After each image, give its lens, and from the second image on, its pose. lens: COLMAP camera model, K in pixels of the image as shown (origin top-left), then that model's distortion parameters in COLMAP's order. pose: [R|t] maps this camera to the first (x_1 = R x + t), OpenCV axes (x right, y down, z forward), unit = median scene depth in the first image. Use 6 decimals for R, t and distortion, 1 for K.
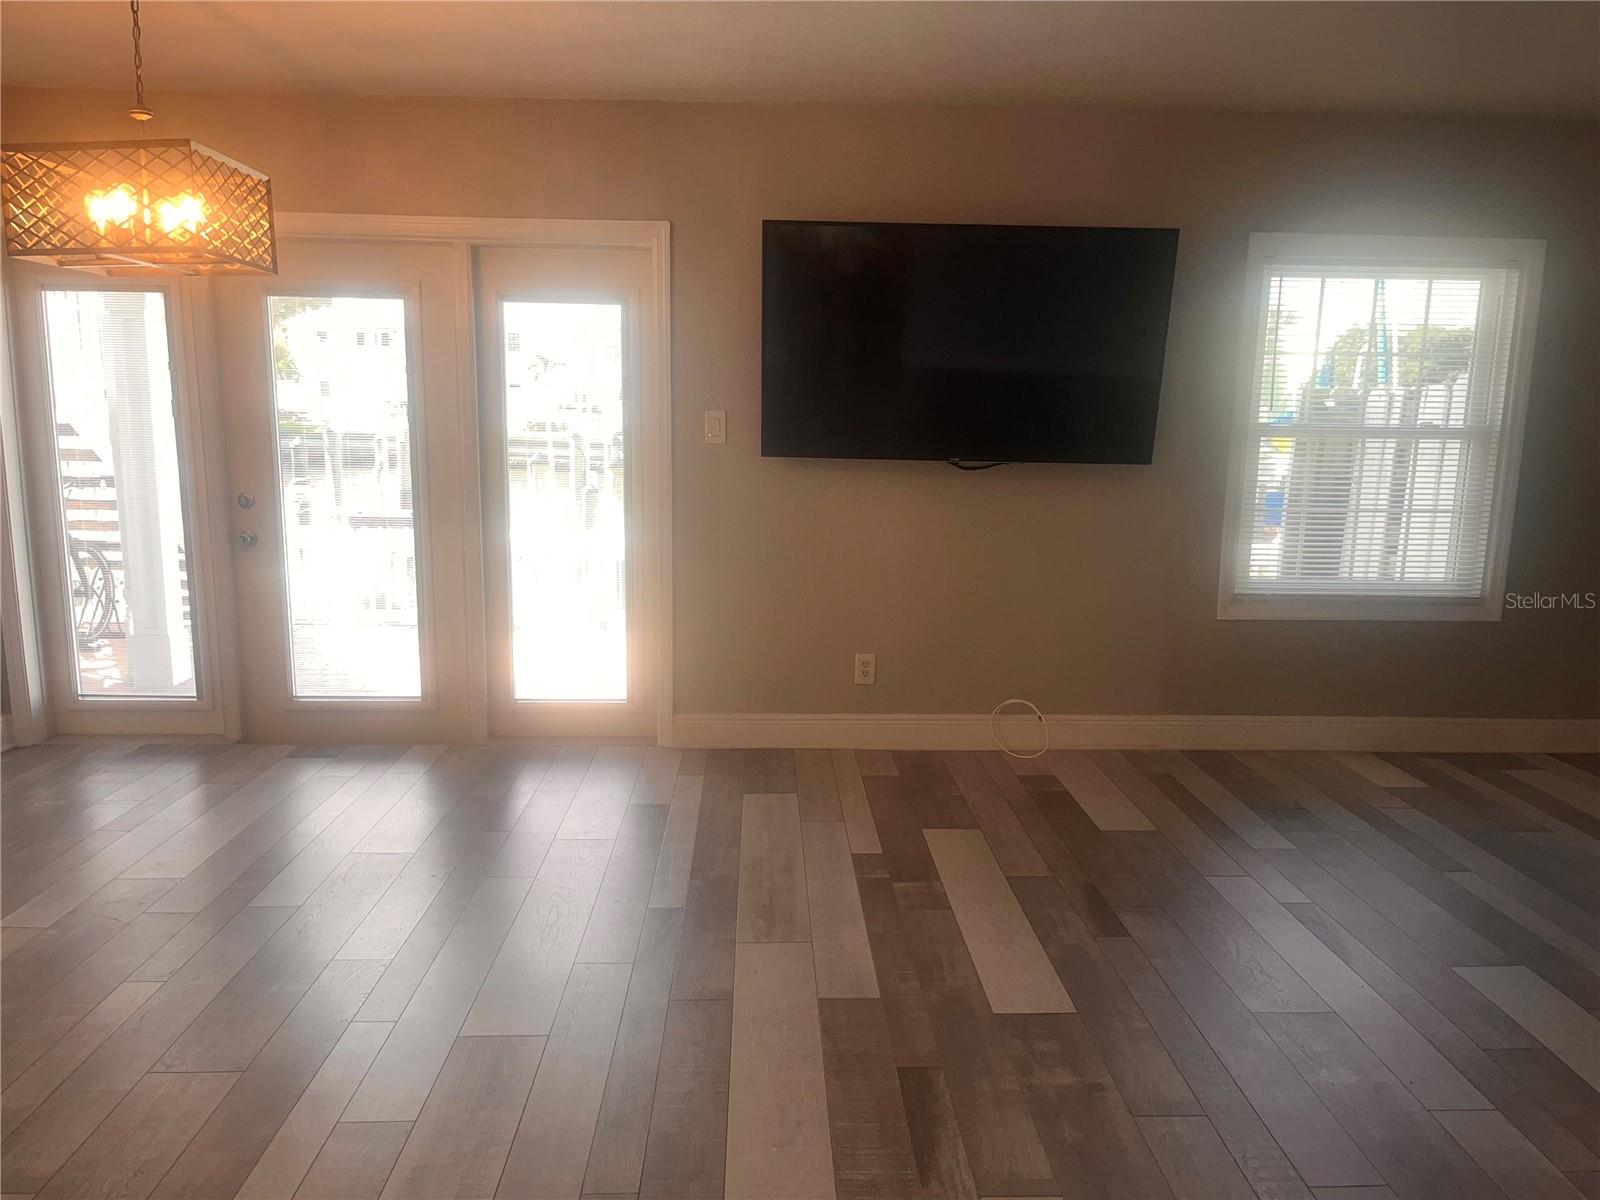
lens RADIAL K [[1216.5, 0, 797.7], [0, 1216.5, 613.2], [0, 0, 1]] dist [0.081123, -0.126903]
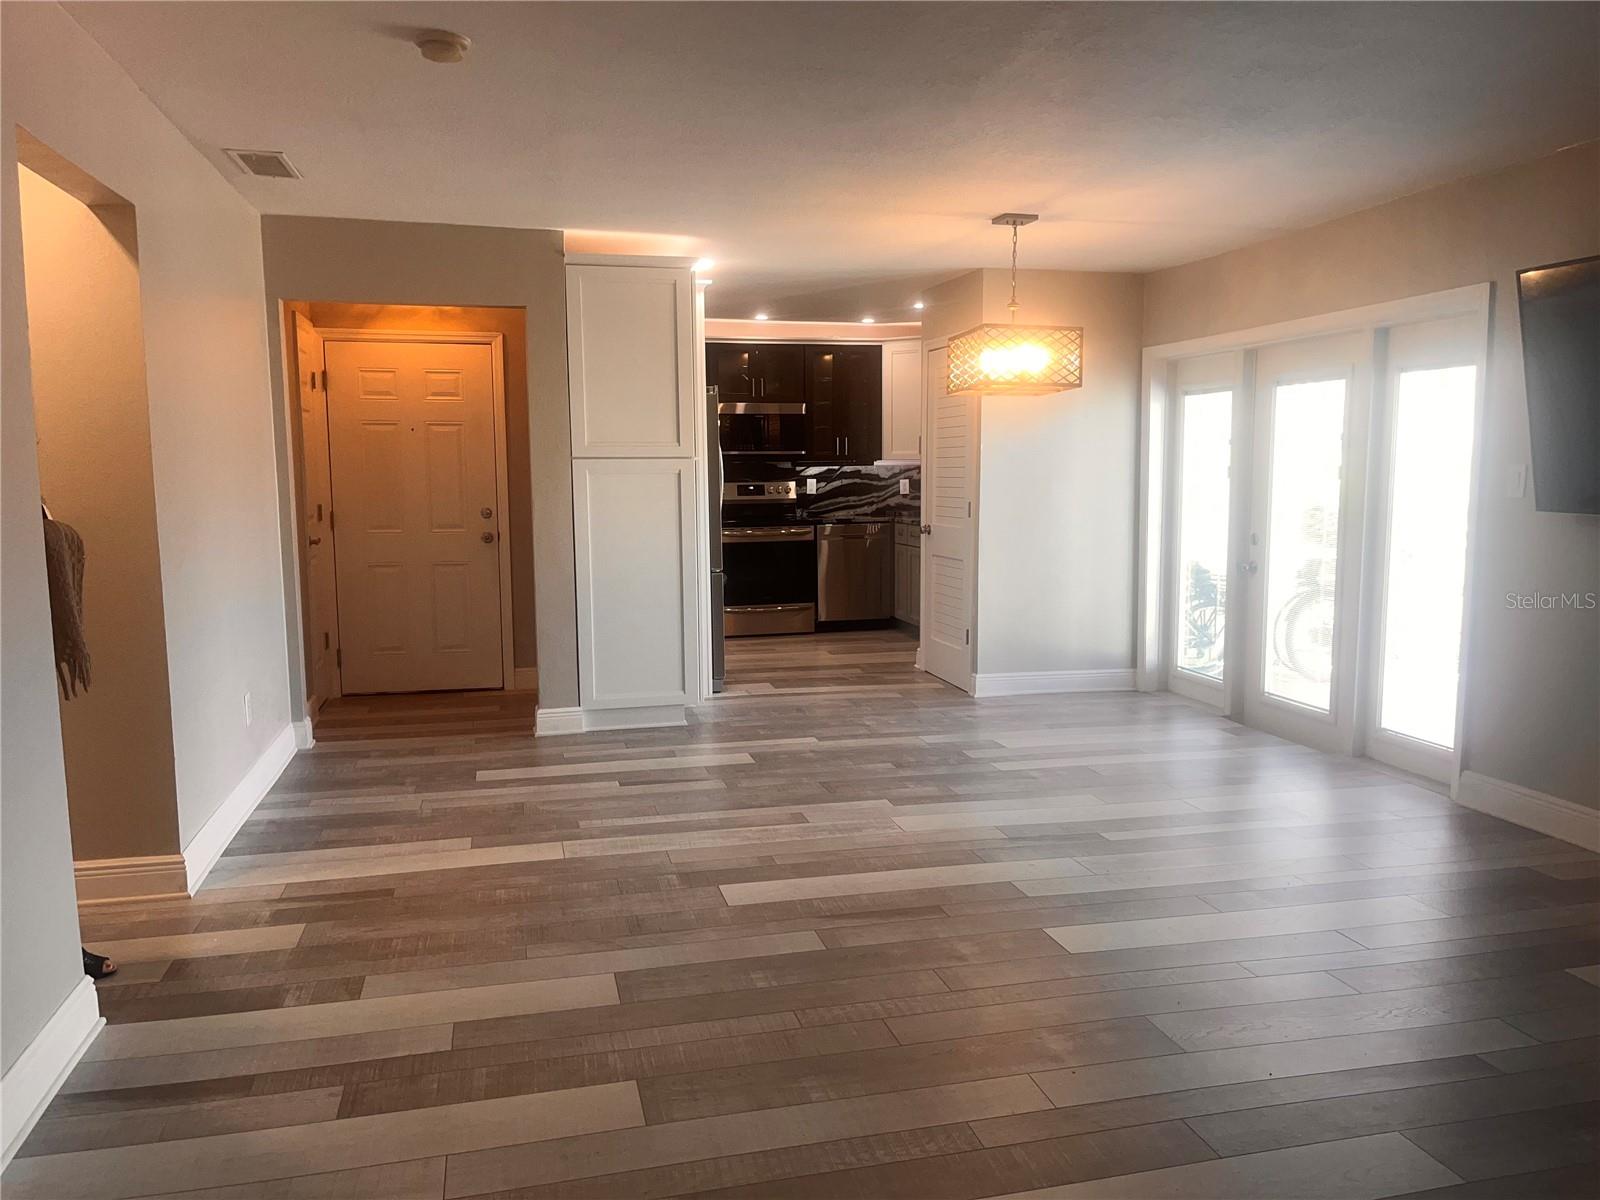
lens RADIAL K [[1216.5, 0, 797.7], [0, 1216.5, 613.2], [0, 0, 1]] dist [0.081123, -0.126903]
pose [[0.188363, 0.099635, -0.977032, 0.763285], [-0.154568, 0.985450, 0.070694, -0.029378], [0.969860, 0.137702, 0.201022, 0.257975]]
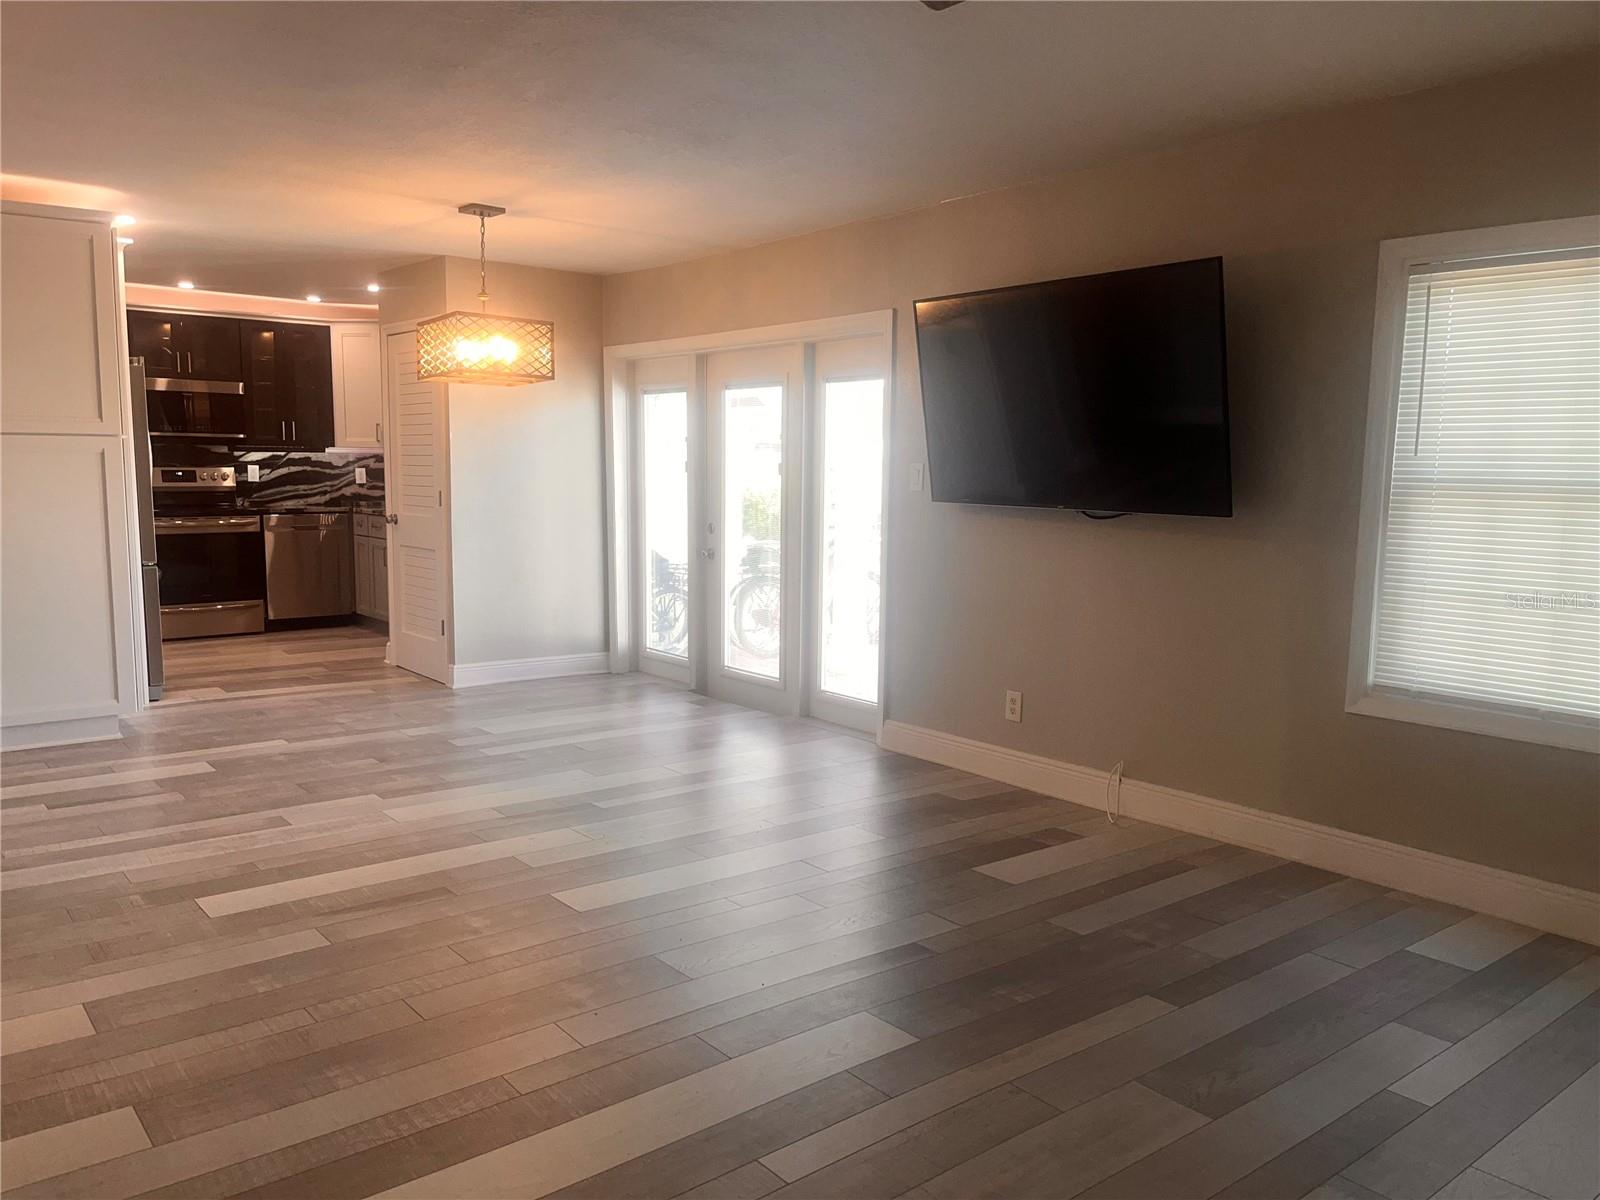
lens RADIAL K [[1216.5, 0, 797.7], [0, 1216.5, 613.2], [0, 0, 1]] dist [0.081123, -0.126903]
pose [[0.591813, 0.088300, -0.801224, 0.783994], [-0.138736, 0.990307, 0.006663, -0.014618], [0.794046, 0.107216, 0.598327, 0.218174]]
